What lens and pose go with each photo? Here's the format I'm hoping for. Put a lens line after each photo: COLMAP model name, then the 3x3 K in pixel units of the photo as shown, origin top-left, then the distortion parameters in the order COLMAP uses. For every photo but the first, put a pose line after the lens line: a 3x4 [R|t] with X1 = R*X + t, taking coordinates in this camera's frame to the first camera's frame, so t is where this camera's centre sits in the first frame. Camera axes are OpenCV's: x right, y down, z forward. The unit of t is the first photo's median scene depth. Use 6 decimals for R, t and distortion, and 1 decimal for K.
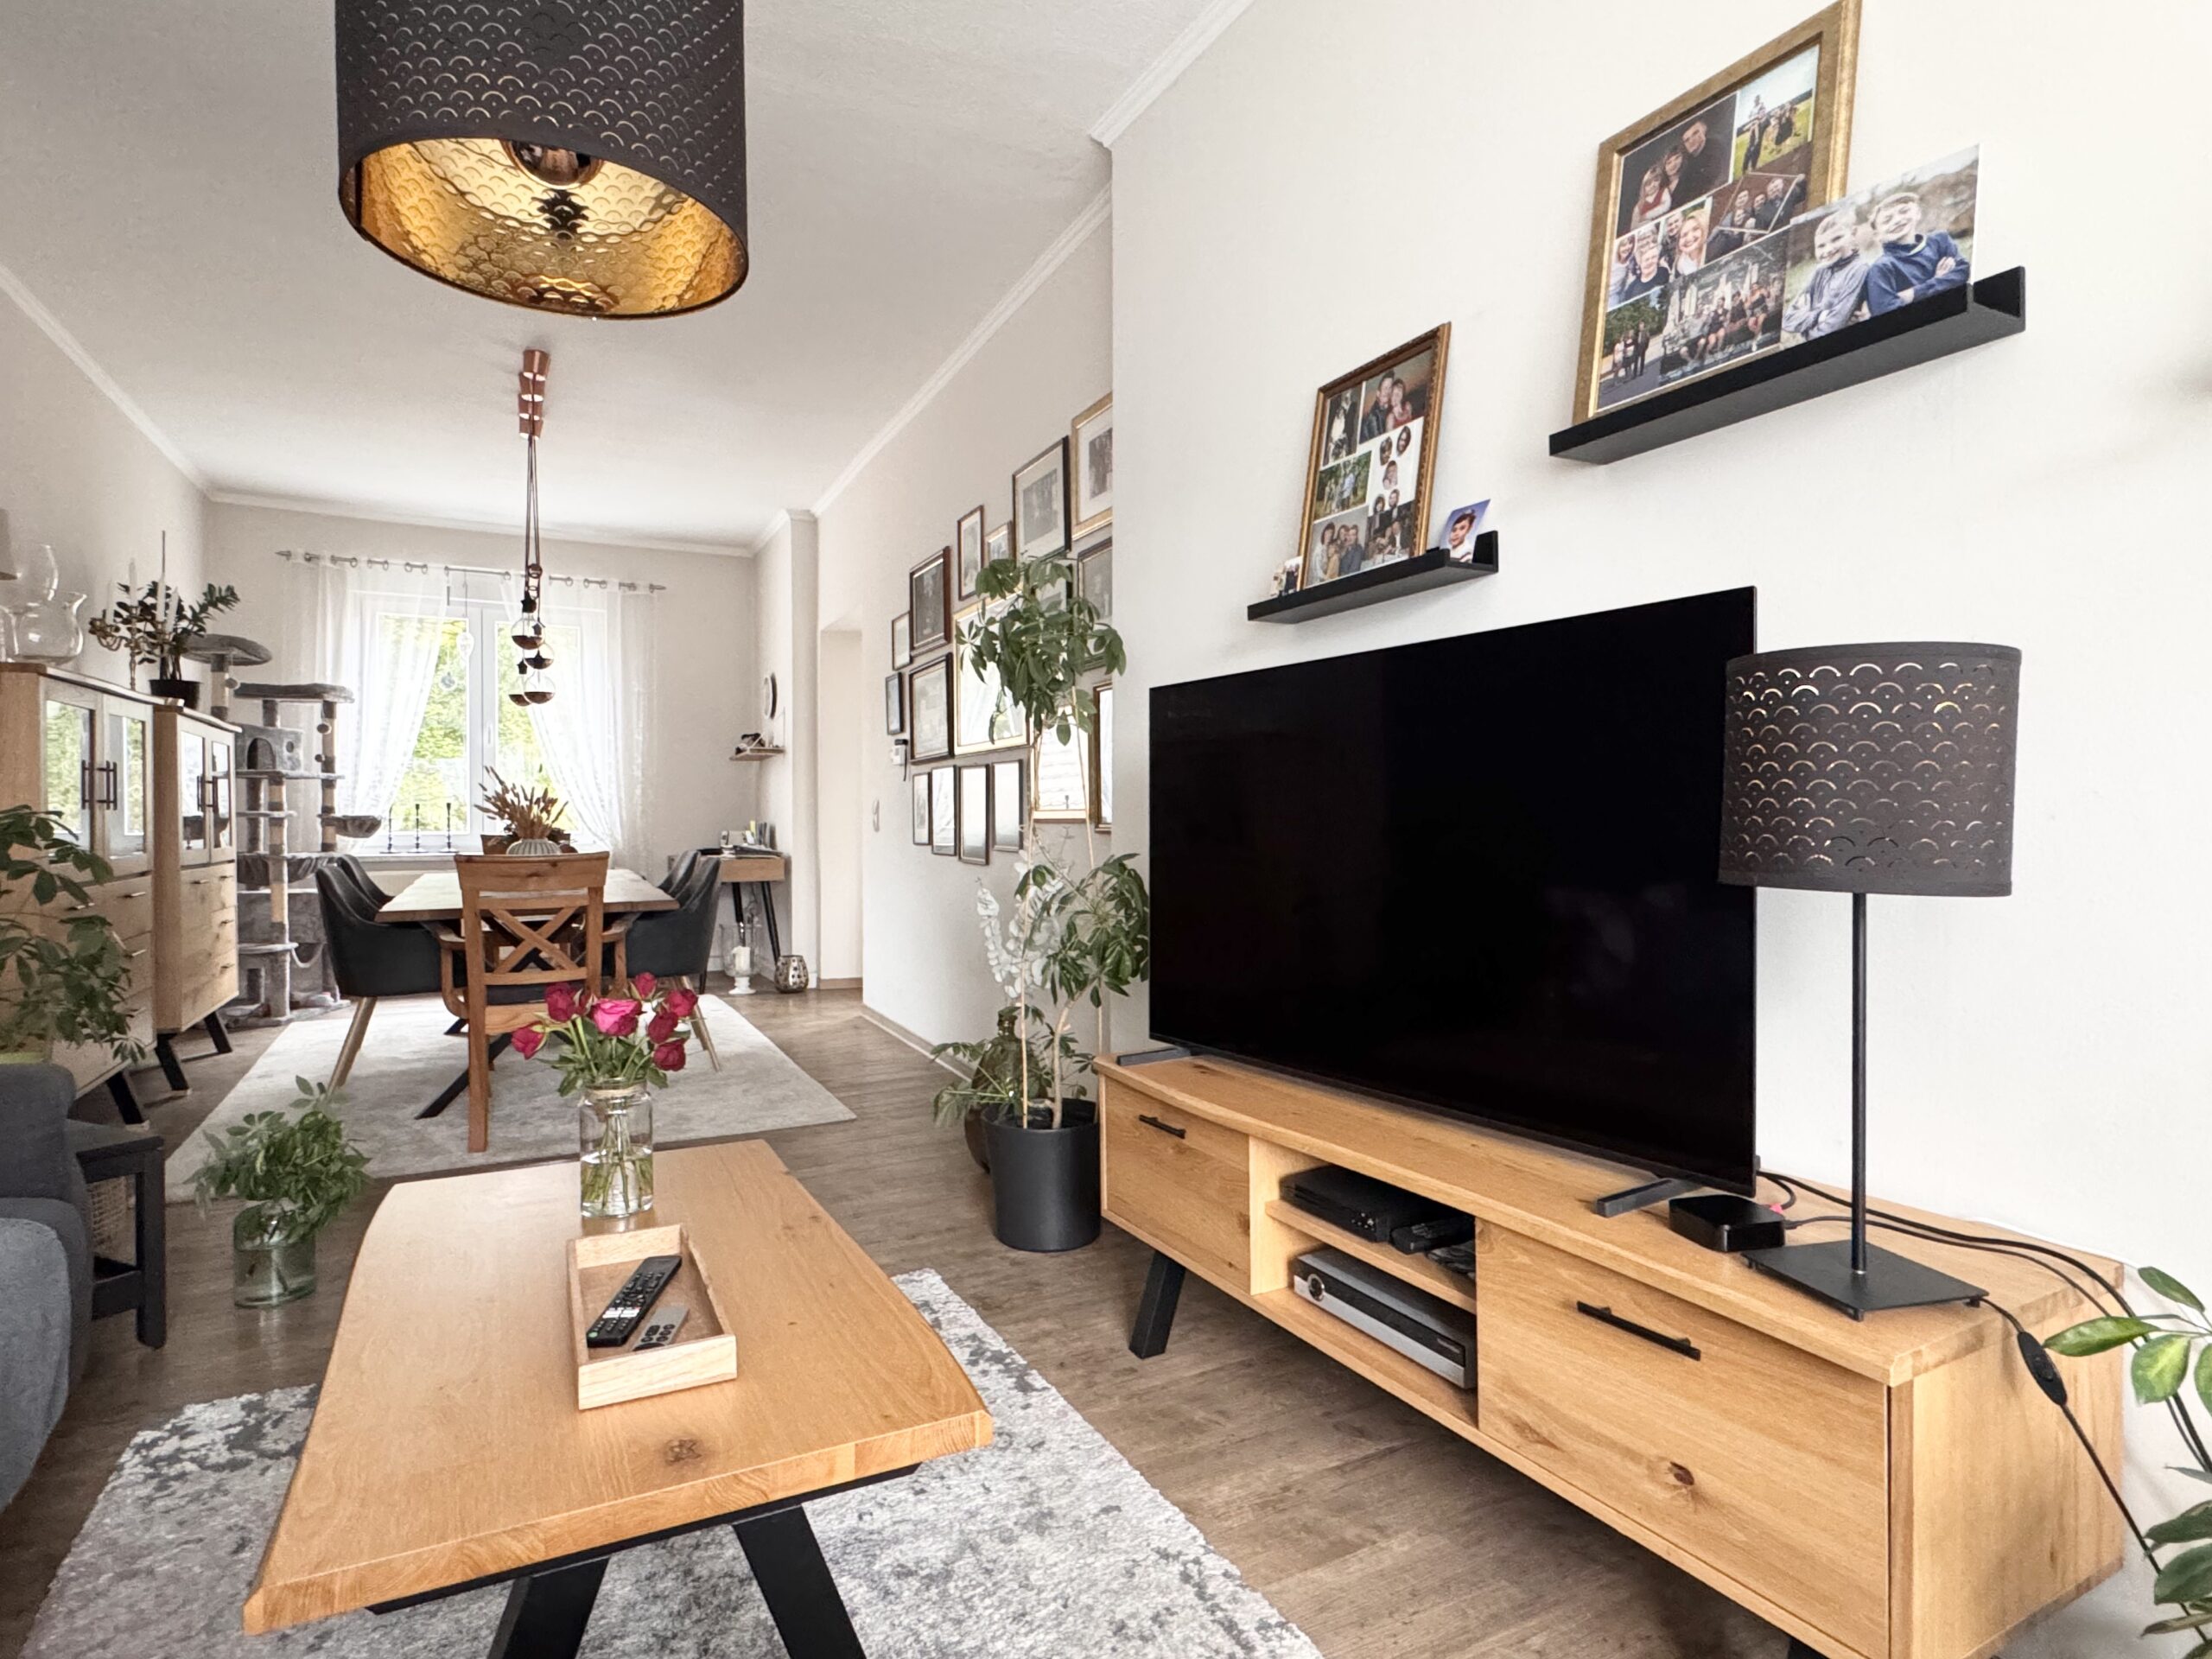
lens RADIAL K [[1168.3, 0, 1106.0], [0, 1168.3, 829.5], [0, 0, 1]] dist [0.004301, 0.001743]
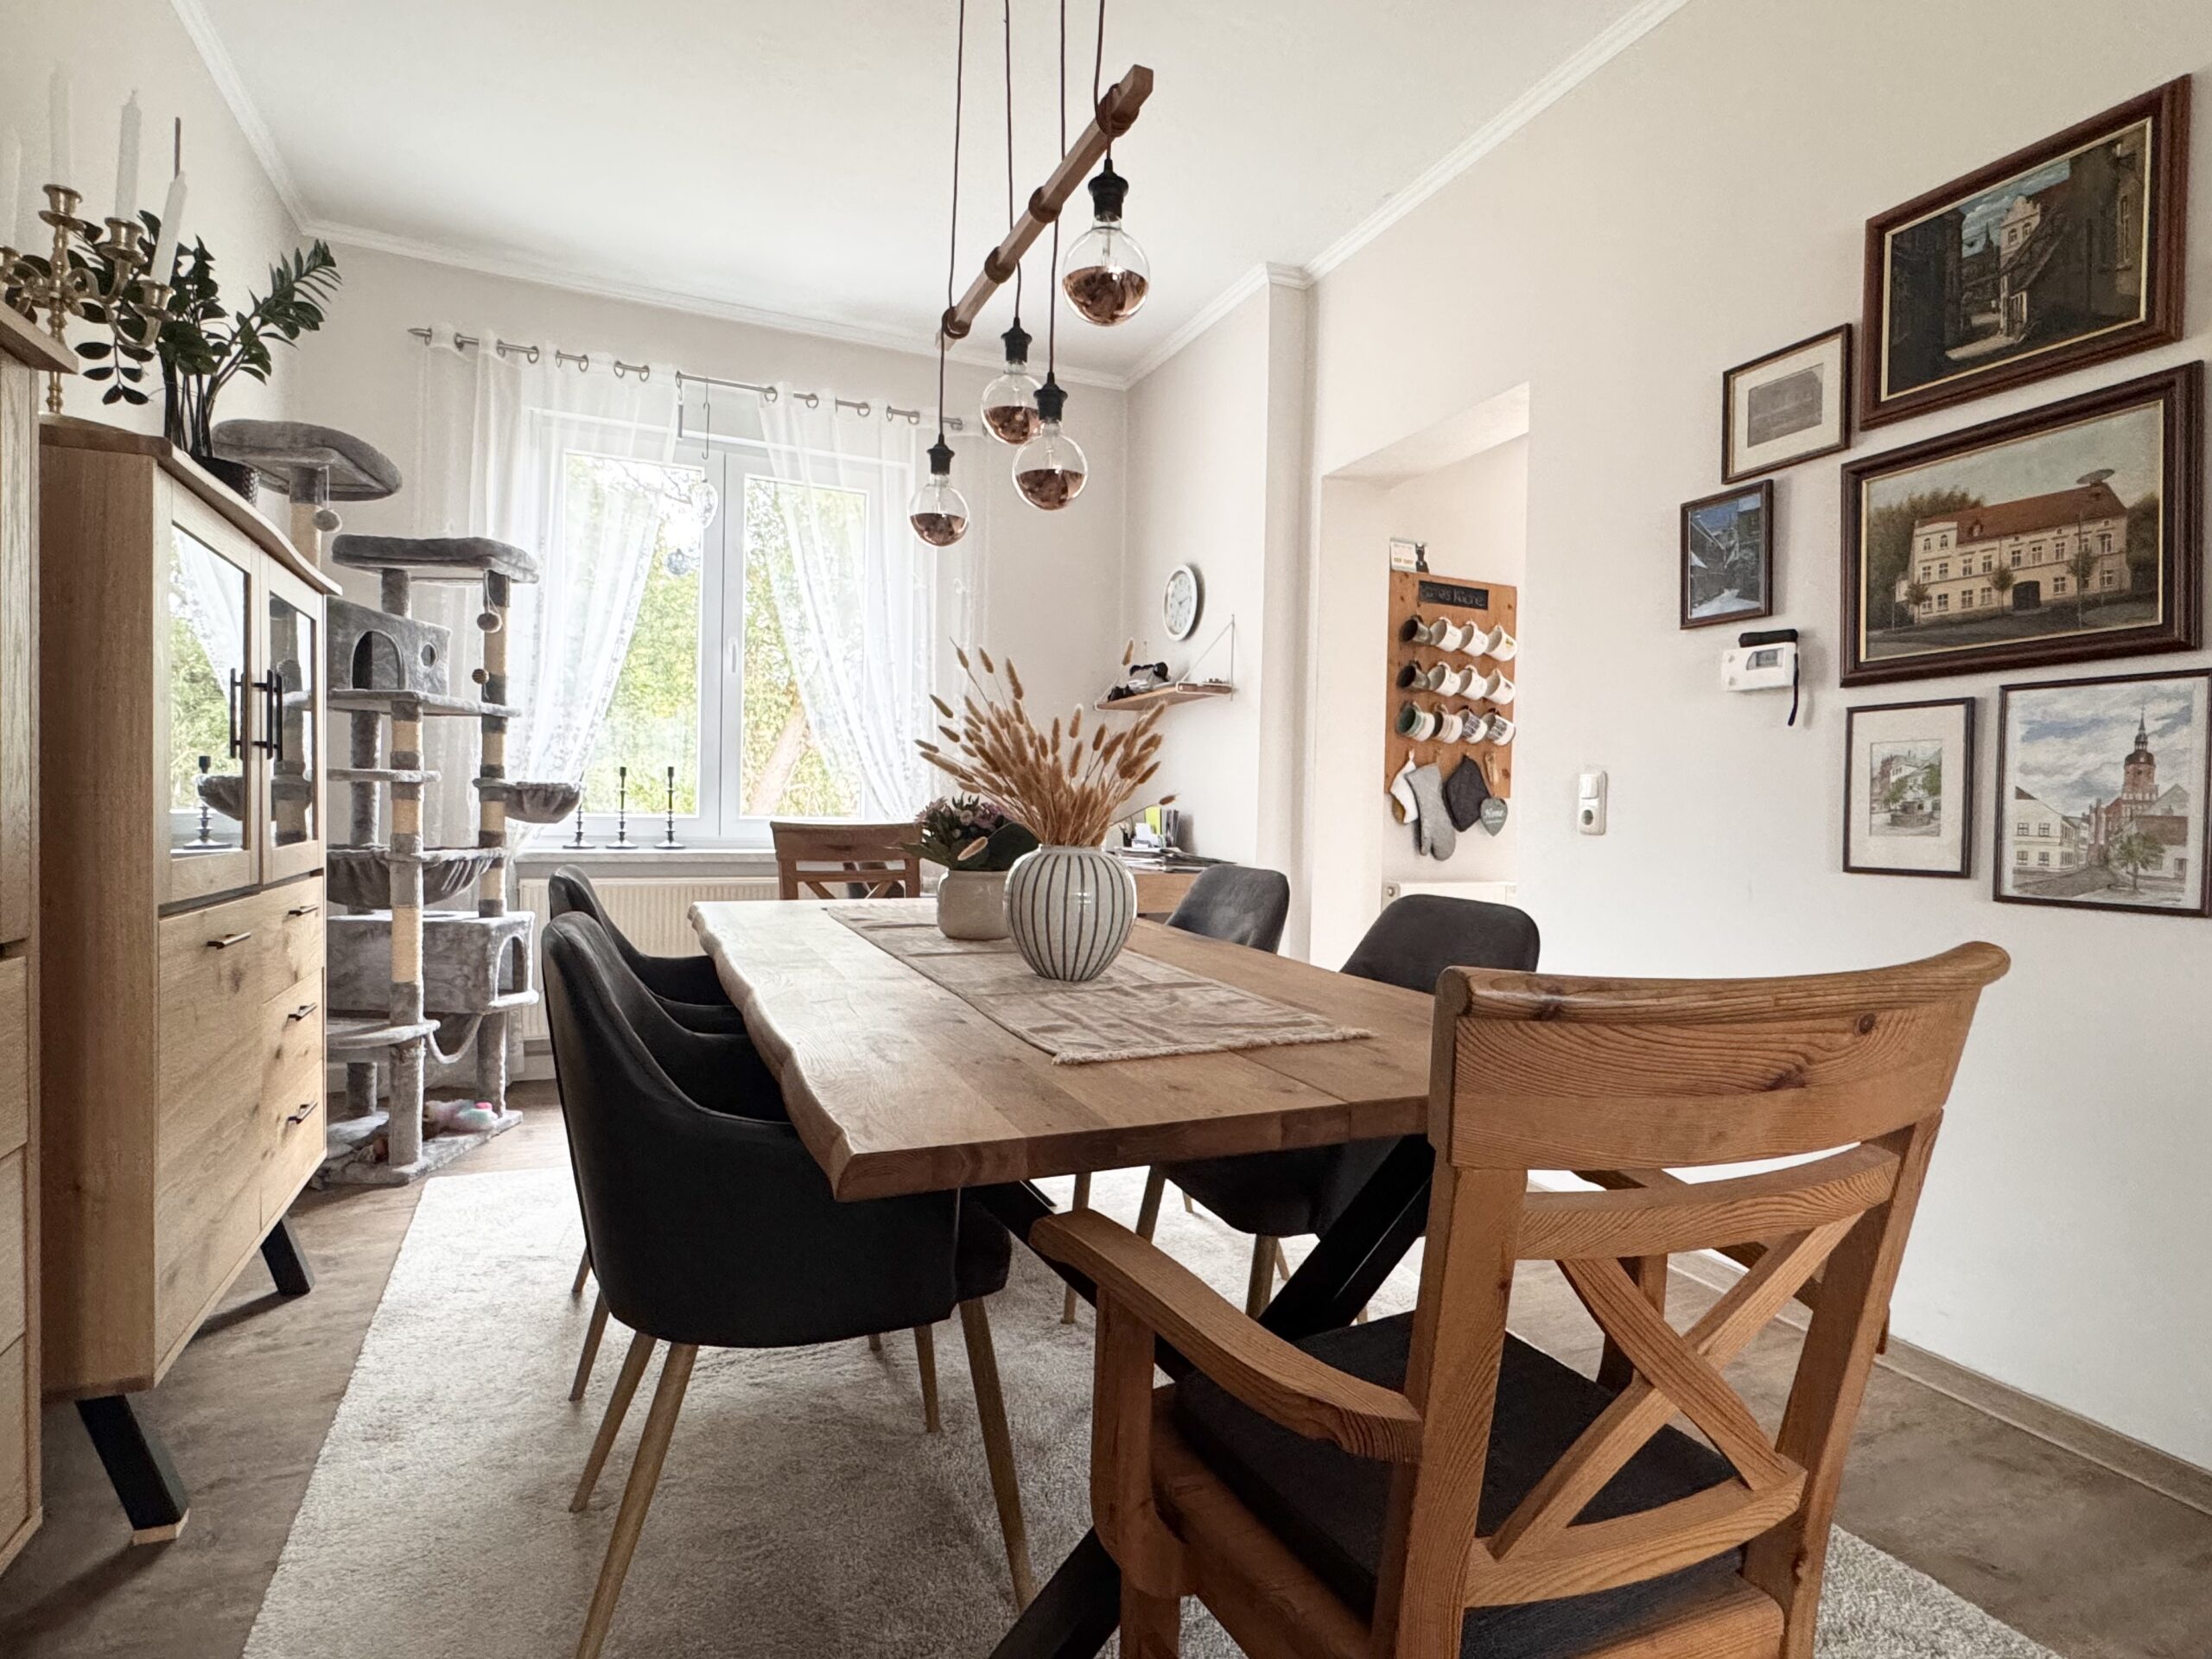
lens RADIAL K [[1133.0, 0, 1106.0], [0, 1133.0, 829.5], [0, 0, 1]] dist [-0.005597, -0.001239]
pose [[0.998550, 0.021966, -0.049157, -0.354055], [-0.021449, 0.999709, 0.011006, -0.001455], [0.049384, -0.009936, 0.998730, 0.488838]]
